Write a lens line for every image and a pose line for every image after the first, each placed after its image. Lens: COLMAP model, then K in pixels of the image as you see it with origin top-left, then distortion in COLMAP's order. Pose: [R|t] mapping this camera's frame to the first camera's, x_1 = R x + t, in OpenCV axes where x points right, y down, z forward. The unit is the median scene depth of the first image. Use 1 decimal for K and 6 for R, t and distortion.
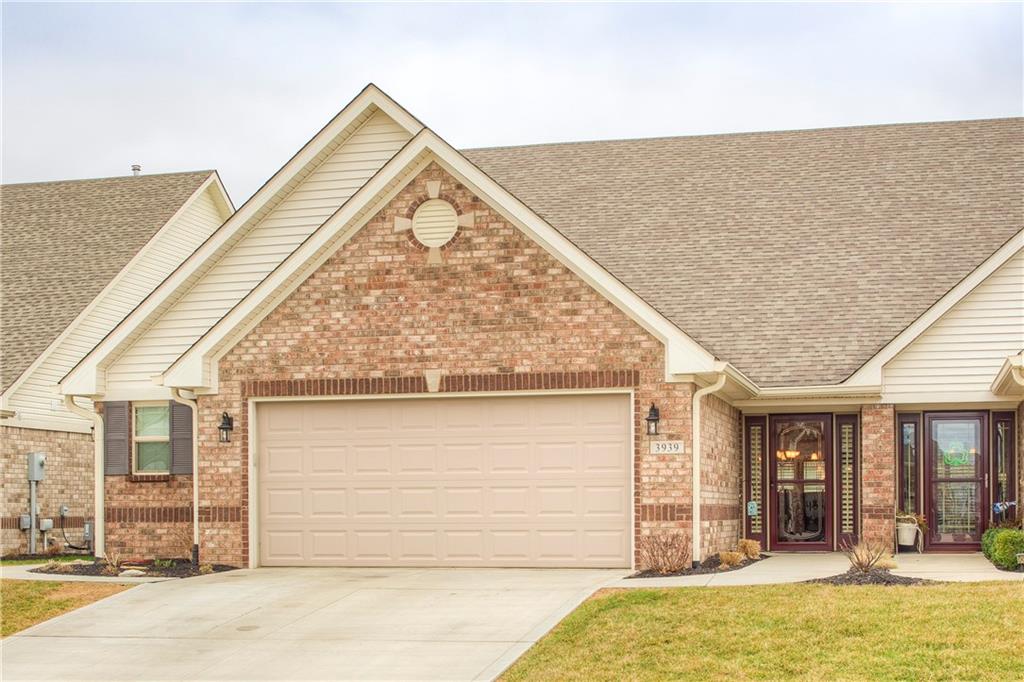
lens RADIAL K [[1580.2, 0, 512.4], [0, 1580.2, 498.5], [0, 0, 1]] dist [-0.061039, -0.013498]
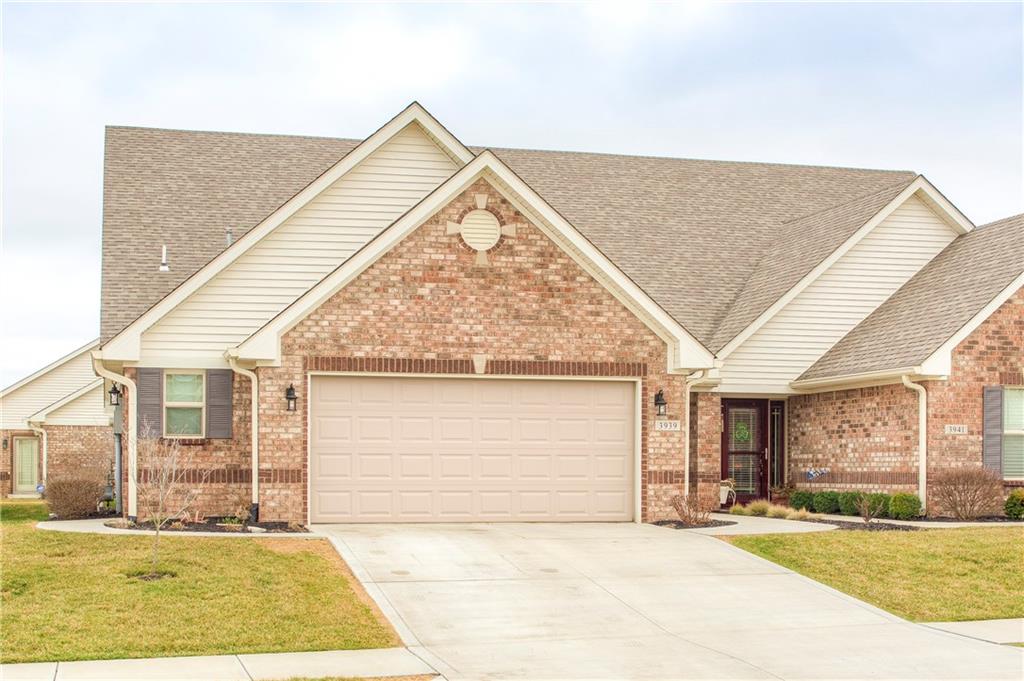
lens RADIAL K [[1586.3, 0, 511.8], [0, 1586.3, 455.2], [0, 0, 1]] dist [-0.056274, -0.087129]
pose [[0.874688, 0.012972, 0.484514, -0.594769], [-0.011311, 0.999916, -0.006352, 0.000698], [-0.484555, 0.000076, 0.874761, -0.045080]]
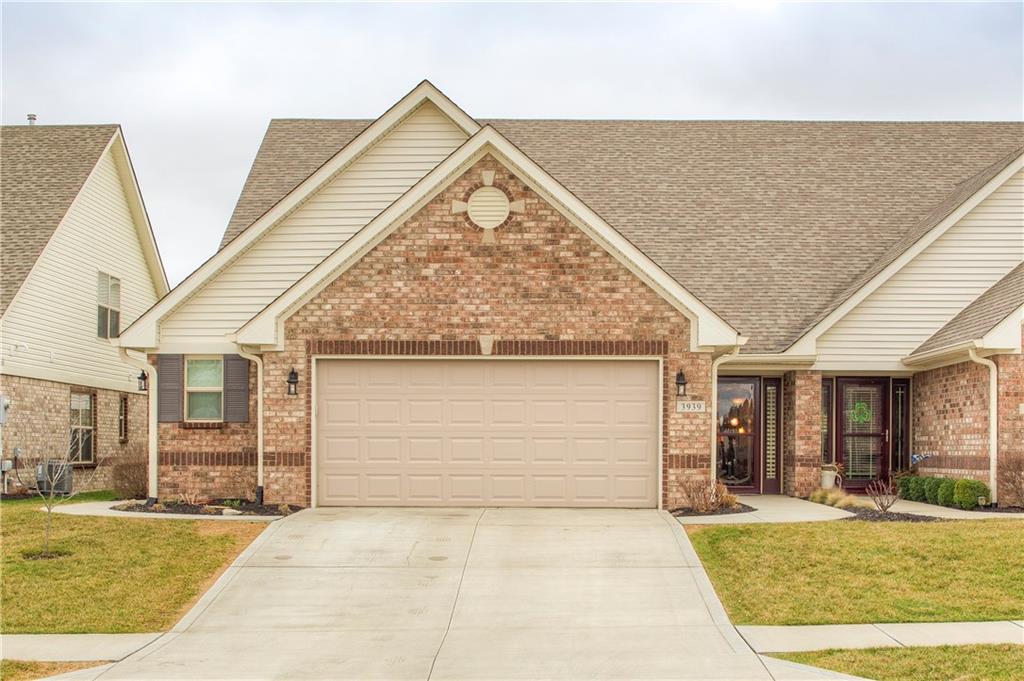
lens RADIAL K [[1586.3, 0, 511.8], [0, 1586.3, 455.2], [0, 0, 1]] dist [-0.056274, -0.087129]
pose [[0.974105, 0.008994, 0.225917, -0.289019], [-0.011327, 0.999895, 0.009035, -0.004828], [-0.225812, -0.011360, 0.974105, -0.127509]]
